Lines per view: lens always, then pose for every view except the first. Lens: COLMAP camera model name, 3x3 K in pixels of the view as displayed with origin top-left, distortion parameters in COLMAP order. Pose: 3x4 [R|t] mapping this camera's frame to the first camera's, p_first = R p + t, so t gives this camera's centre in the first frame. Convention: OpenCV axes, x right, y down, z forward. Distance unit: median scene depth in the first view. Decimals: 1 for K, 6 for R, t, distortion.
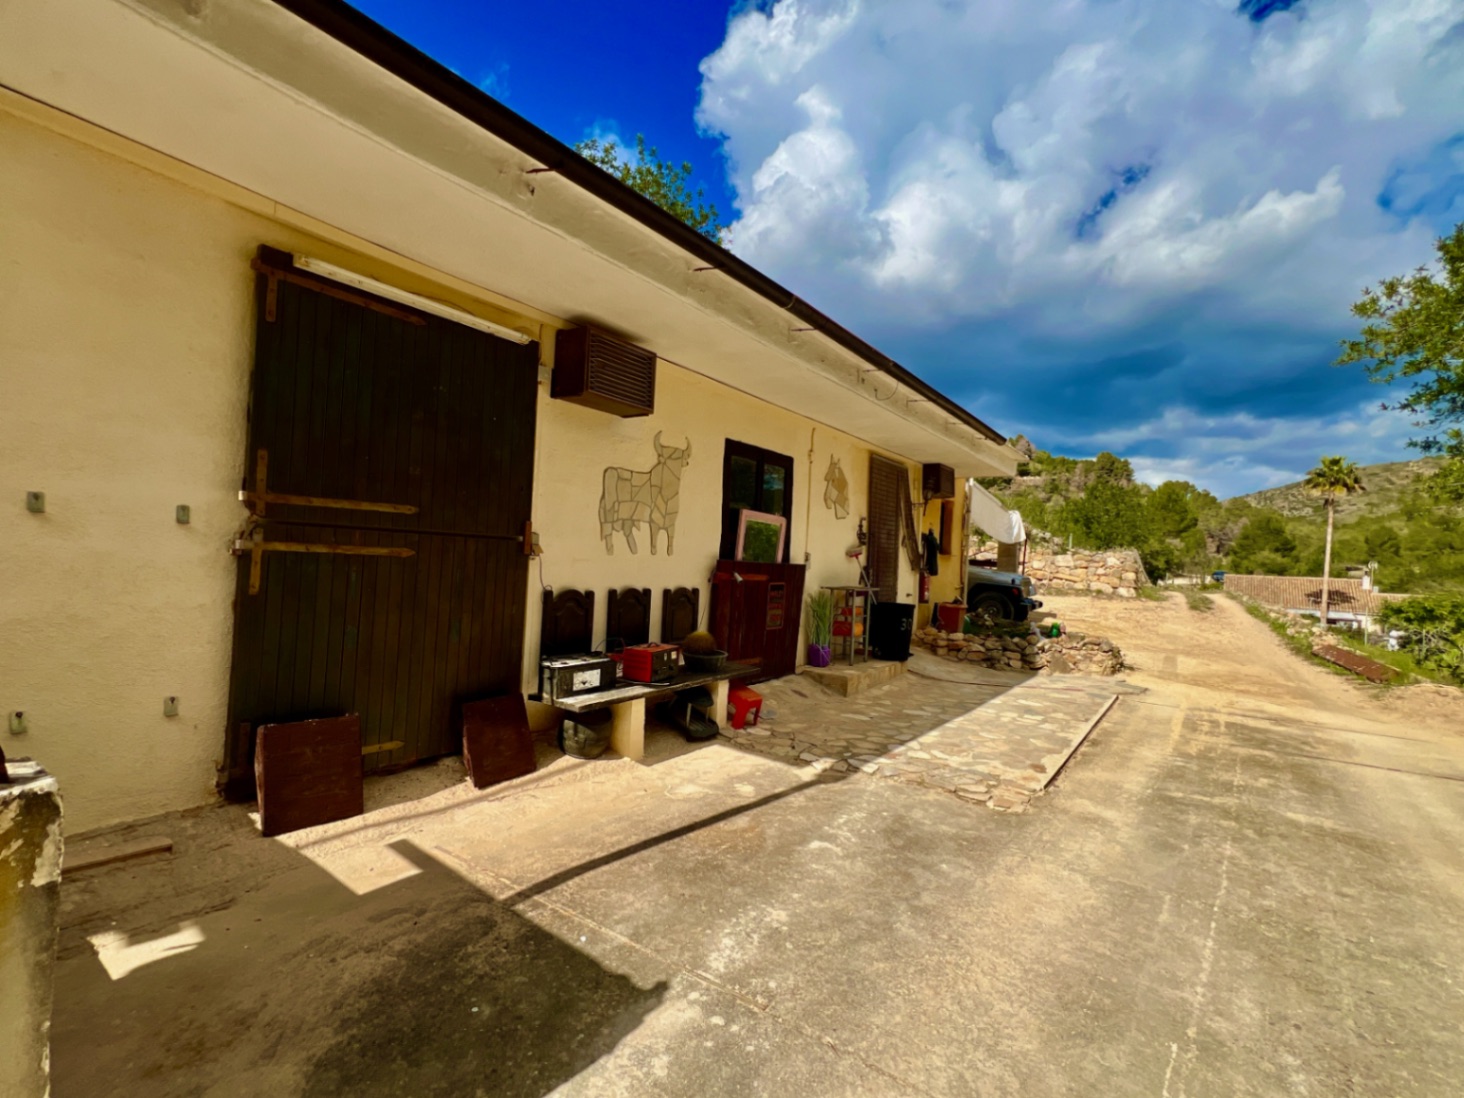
lens RADIAL K [[640.5, 0, 722.9], [0, 640.5, 547.7], [0, 0, 1]] dist [-0.001280, -0.000250]
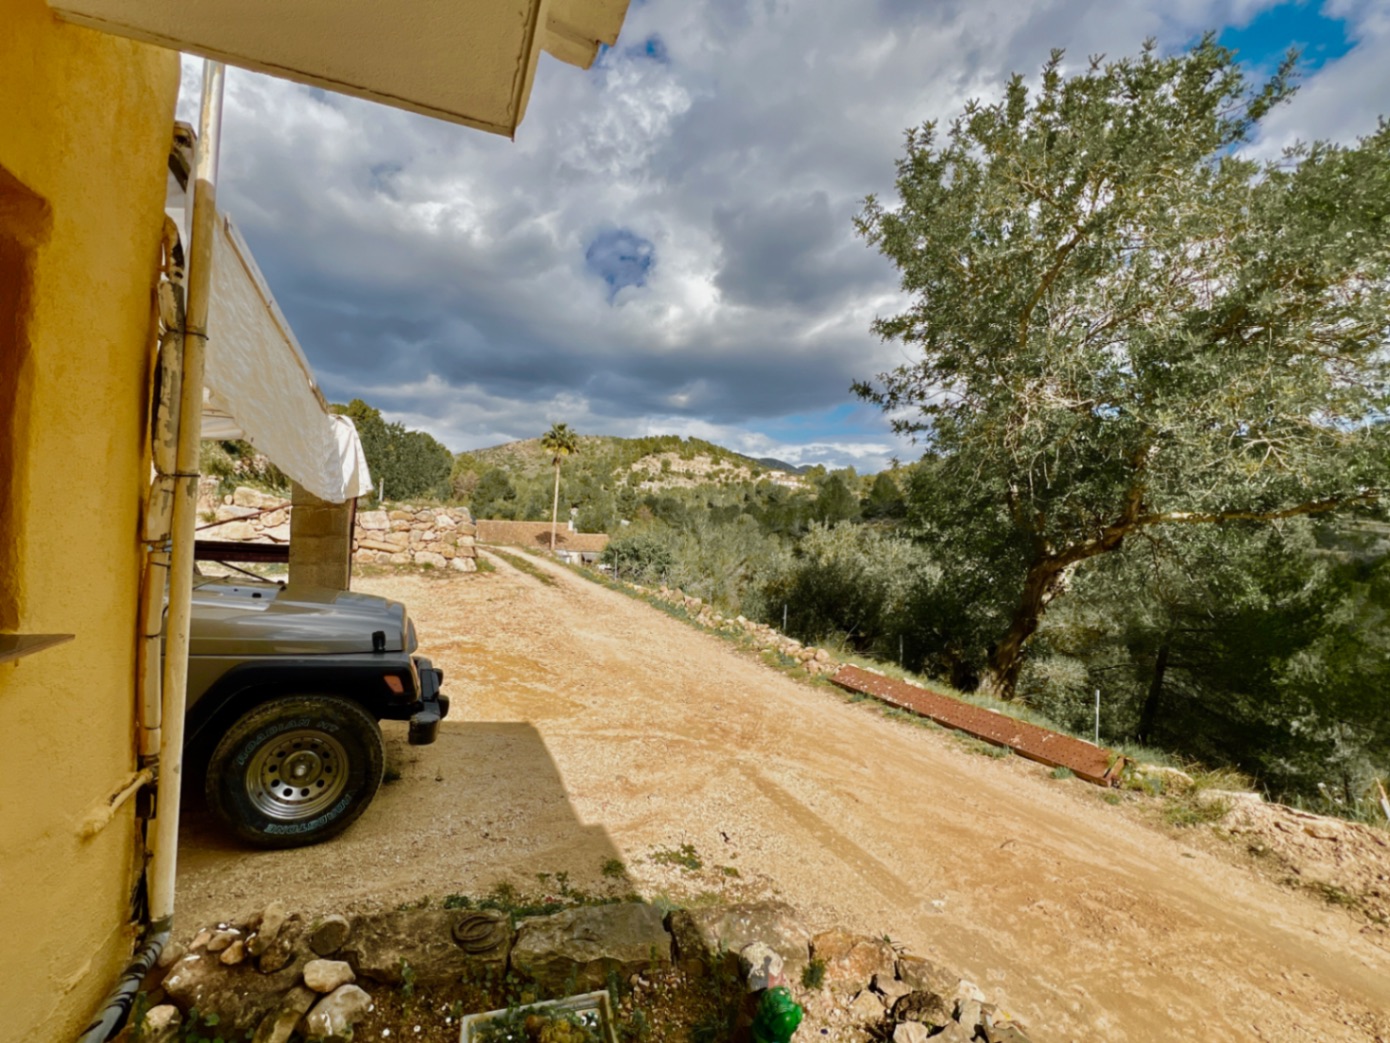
lens RADIAL K [[608.1, 0, 686.3], [0, 608.1, 520.3], [0, 0, 1]] dist [-0.001280, -0.000250]
pose [[0.504856, -0.019011, 0.862994, 0.116737], [-0.022667, 0.999121, 0.035270, -0.006001], [-0.862906, -0.037368, 0.503981, 0.302117]]
